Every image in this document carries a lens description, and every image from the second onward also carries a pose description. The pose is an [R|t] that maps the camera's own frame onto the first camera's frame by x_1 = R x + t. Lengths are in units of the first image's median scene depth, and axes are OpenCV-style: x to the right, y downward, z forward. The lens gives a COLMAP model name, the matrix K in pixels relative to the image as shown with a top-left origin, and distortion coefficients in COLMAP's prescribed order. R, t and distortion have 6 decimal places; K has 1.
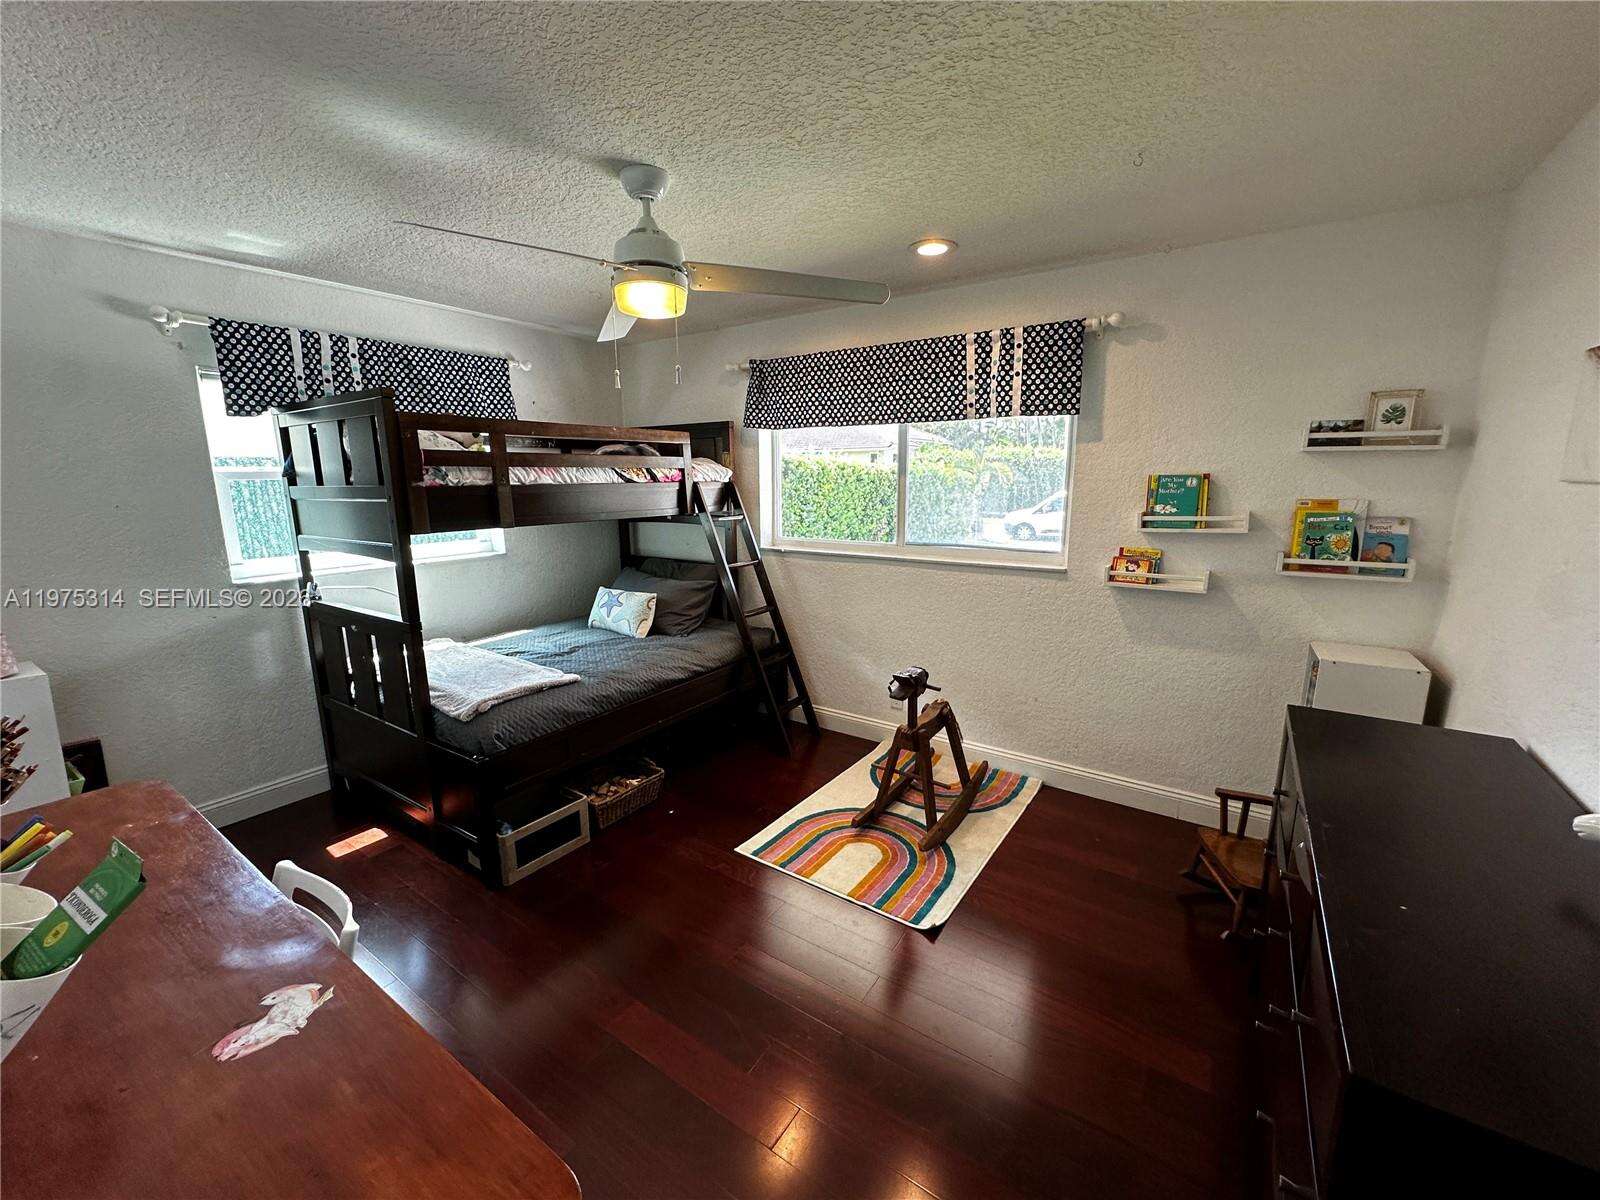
lens RADIAL K [[641.7, 0, 797.9], [0, 641.7, 602.2], [0, 0, 1]] dist [-0.004618, -0.000251]
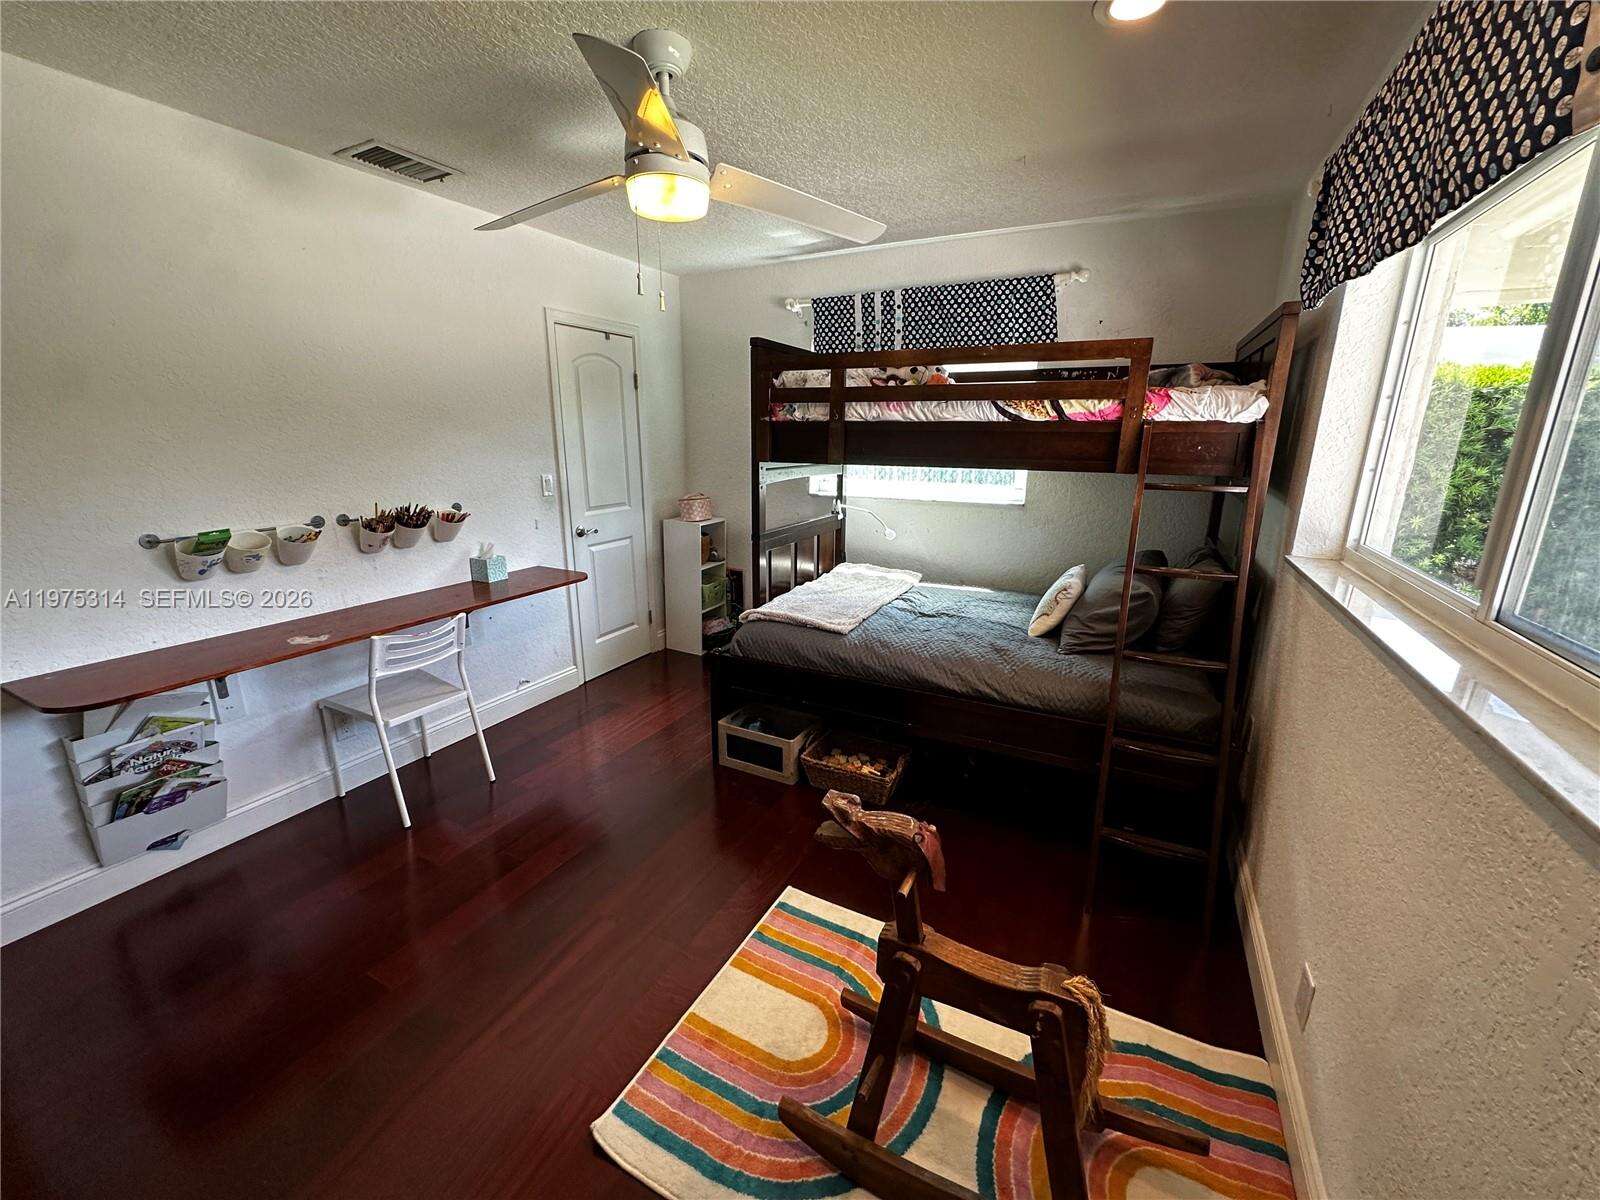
lens RADIAL K [[641.7, 0, 795.9], [0, 641.7, 598.0], [0, 0, 1]] dist [-0.004618, -0.000251]
pose [[0.120024, 0.259739, -0.958191, 0.528788], [-0.196515, 0.952286, 0.233523, -0.131402], [0.973127, 0.160270, 0.165340, 0.759984]]
